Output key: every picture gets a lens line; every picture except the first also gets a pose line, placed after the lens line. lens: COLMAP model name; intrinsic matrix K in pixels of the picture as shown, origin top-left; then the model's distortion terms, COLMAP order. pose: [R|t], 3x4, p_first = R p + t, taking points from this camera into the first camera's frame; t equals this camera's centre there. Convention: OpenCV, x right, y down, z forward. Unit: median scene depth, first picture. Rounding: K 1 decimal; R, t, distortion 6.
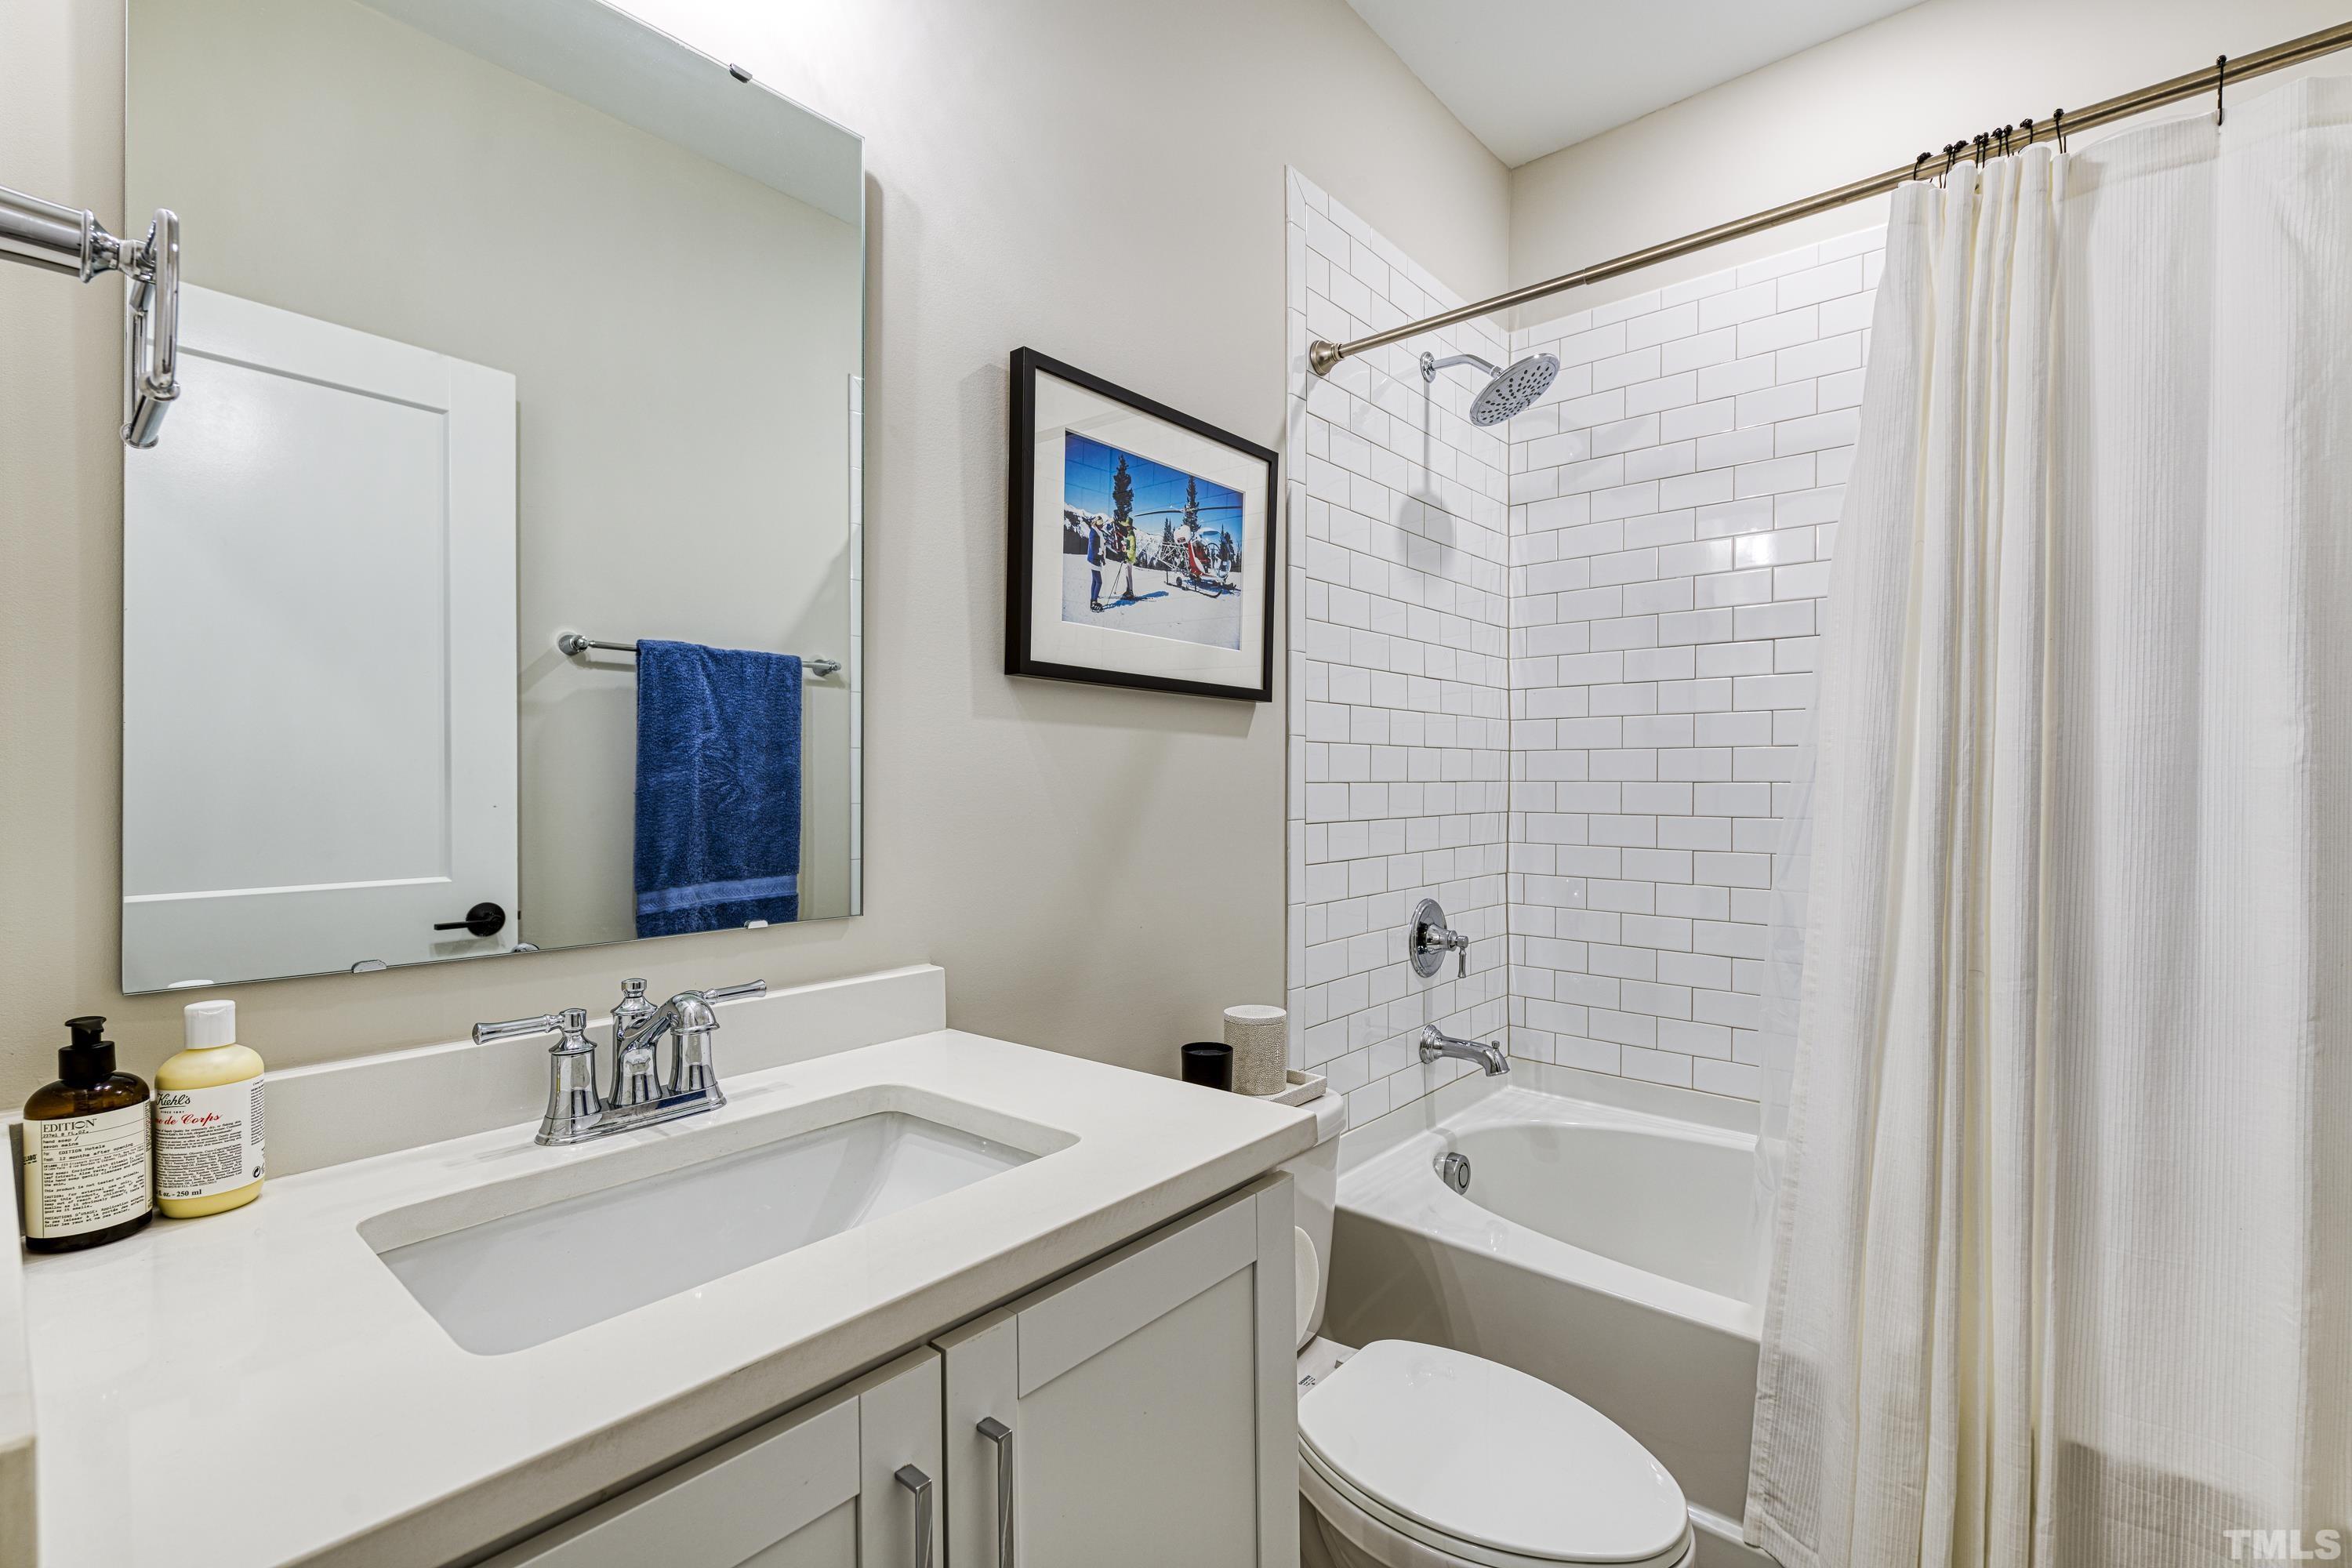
lens RADIAL K [[1040.4, 0, 1176.0], [0, 1040.4, 784.0], [0, 0, 1]] dist [-0.001462, -0.000498]
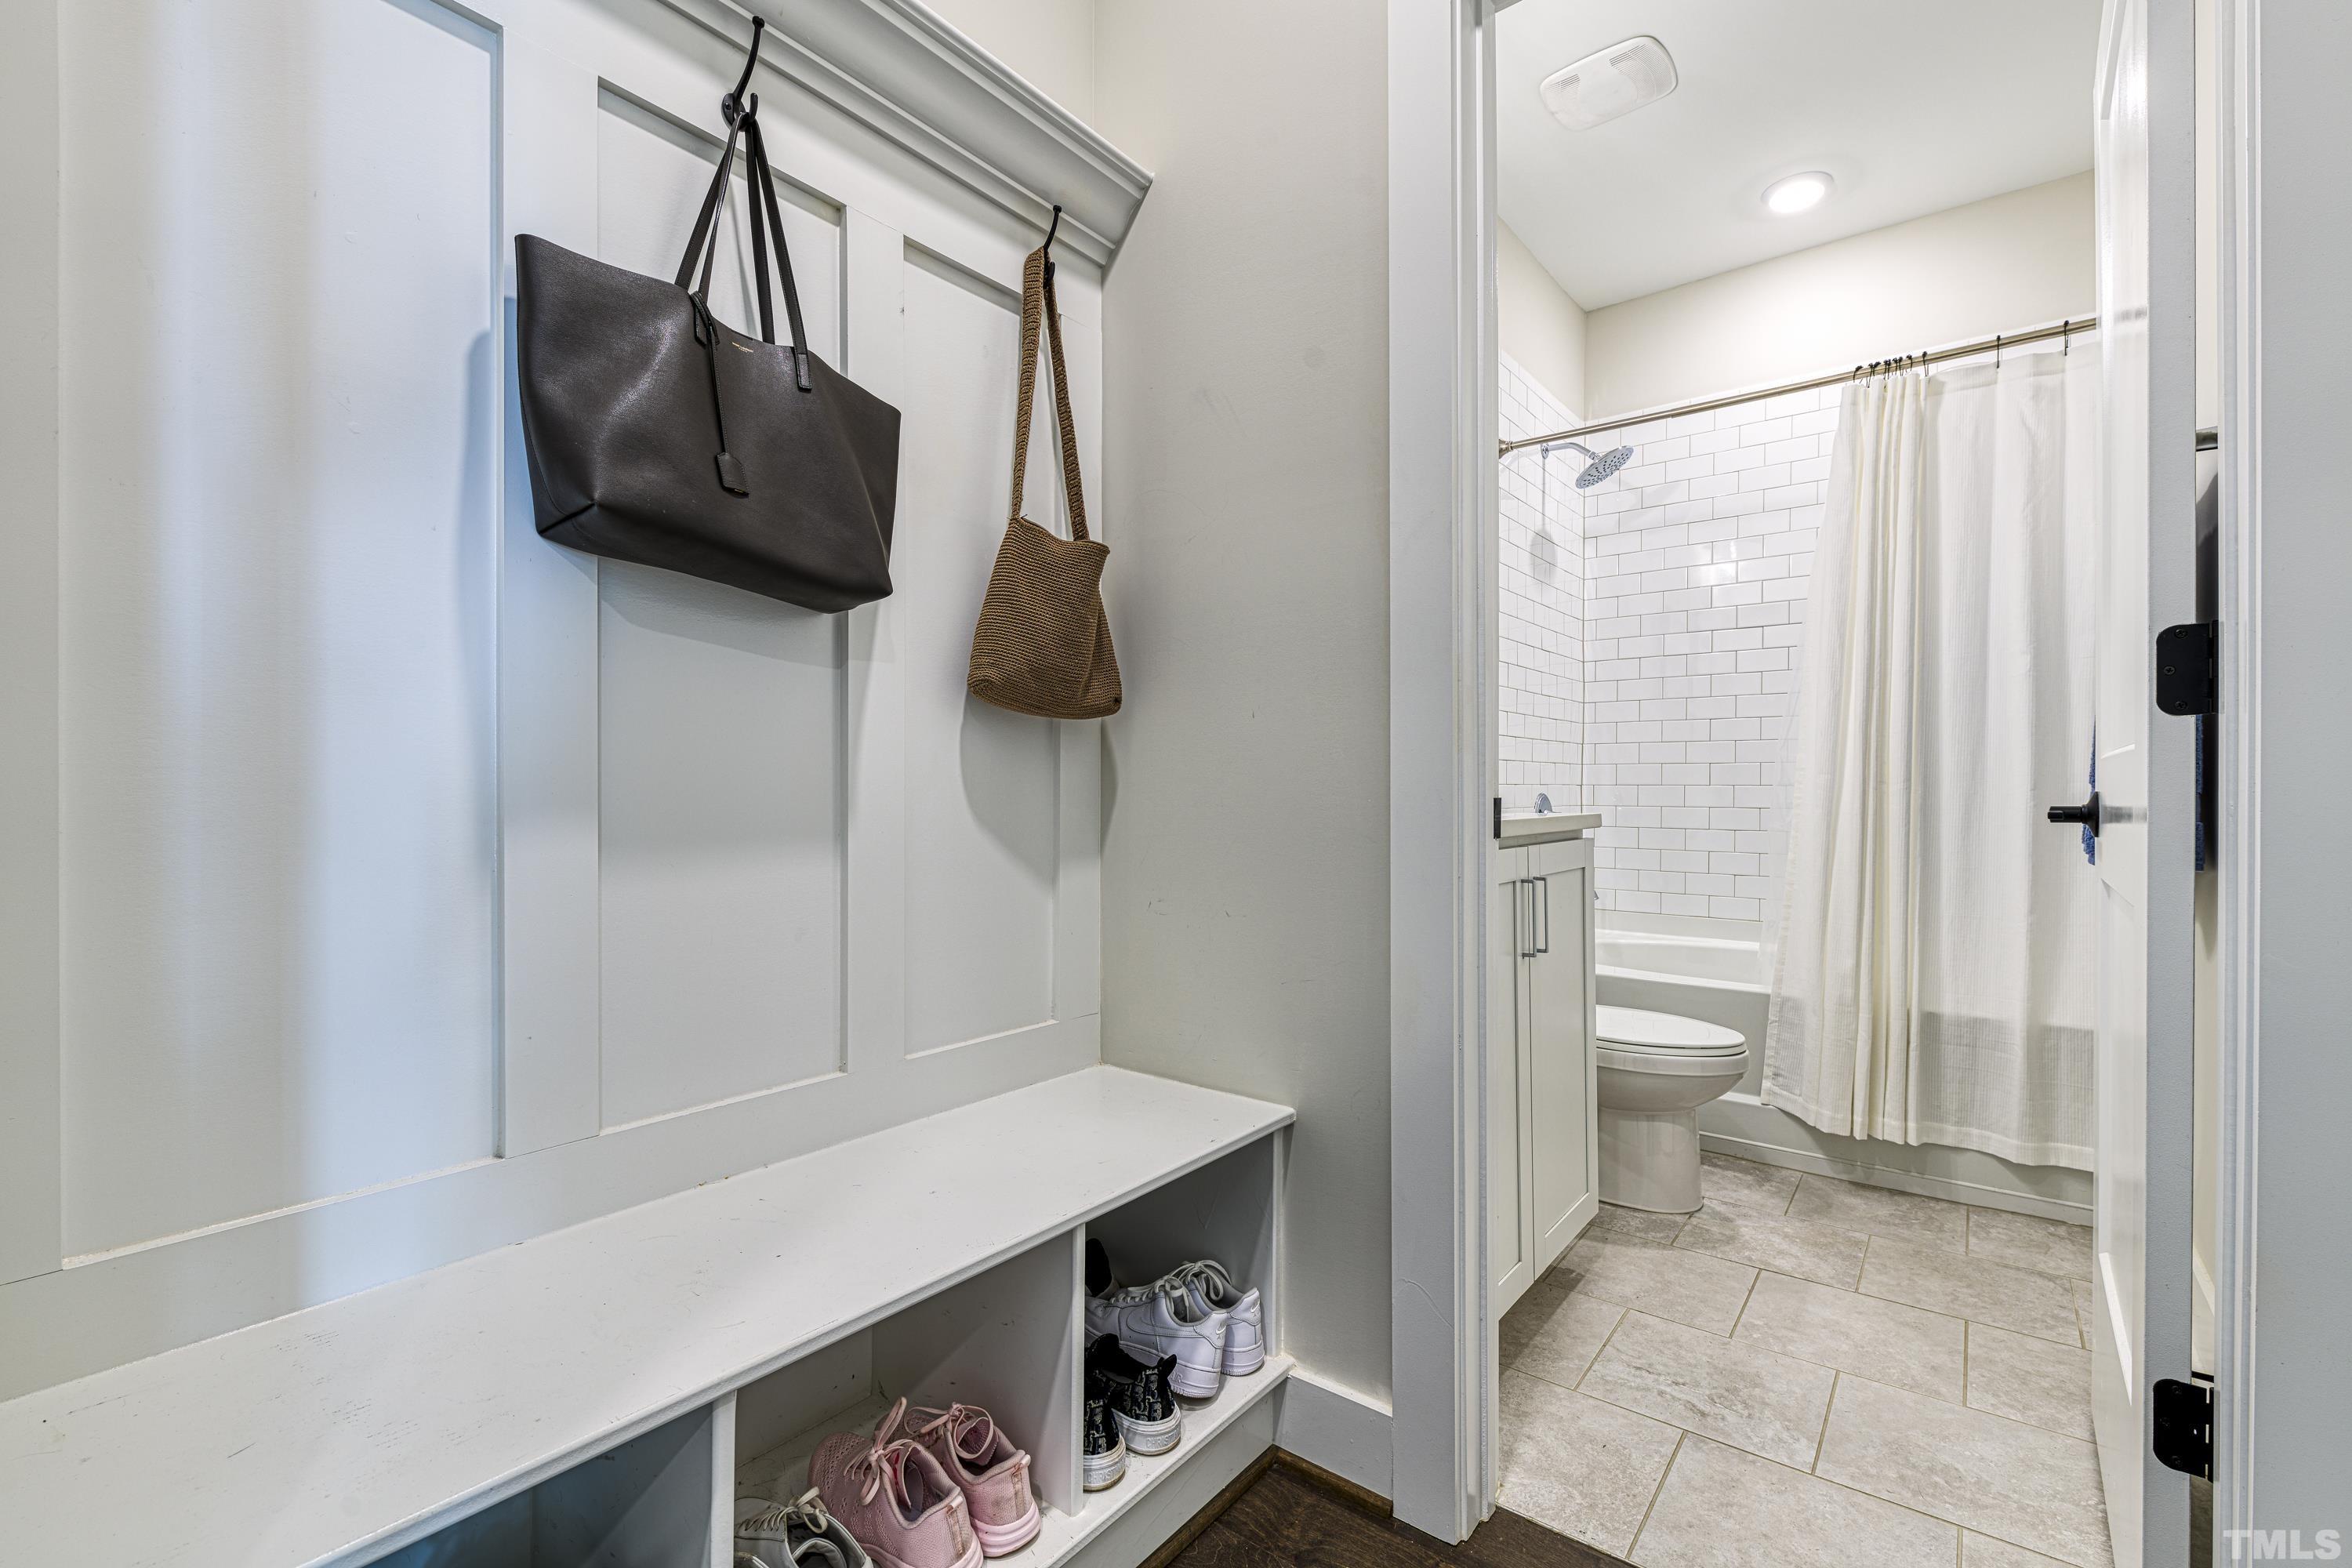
lens RADIAL K [[1028.8, 0, 1174.1], [0, 1028.8, 795.5], [0, 0, 1]] dist [0.000742, -0.000157]
pose [[0.999052, 0.003489, 0.043401, -0.635977], [-0.003538, 0.999993, 0.001051, 0.196086], [-0.043397, -0.001203, 0.999057, -0.863242]]
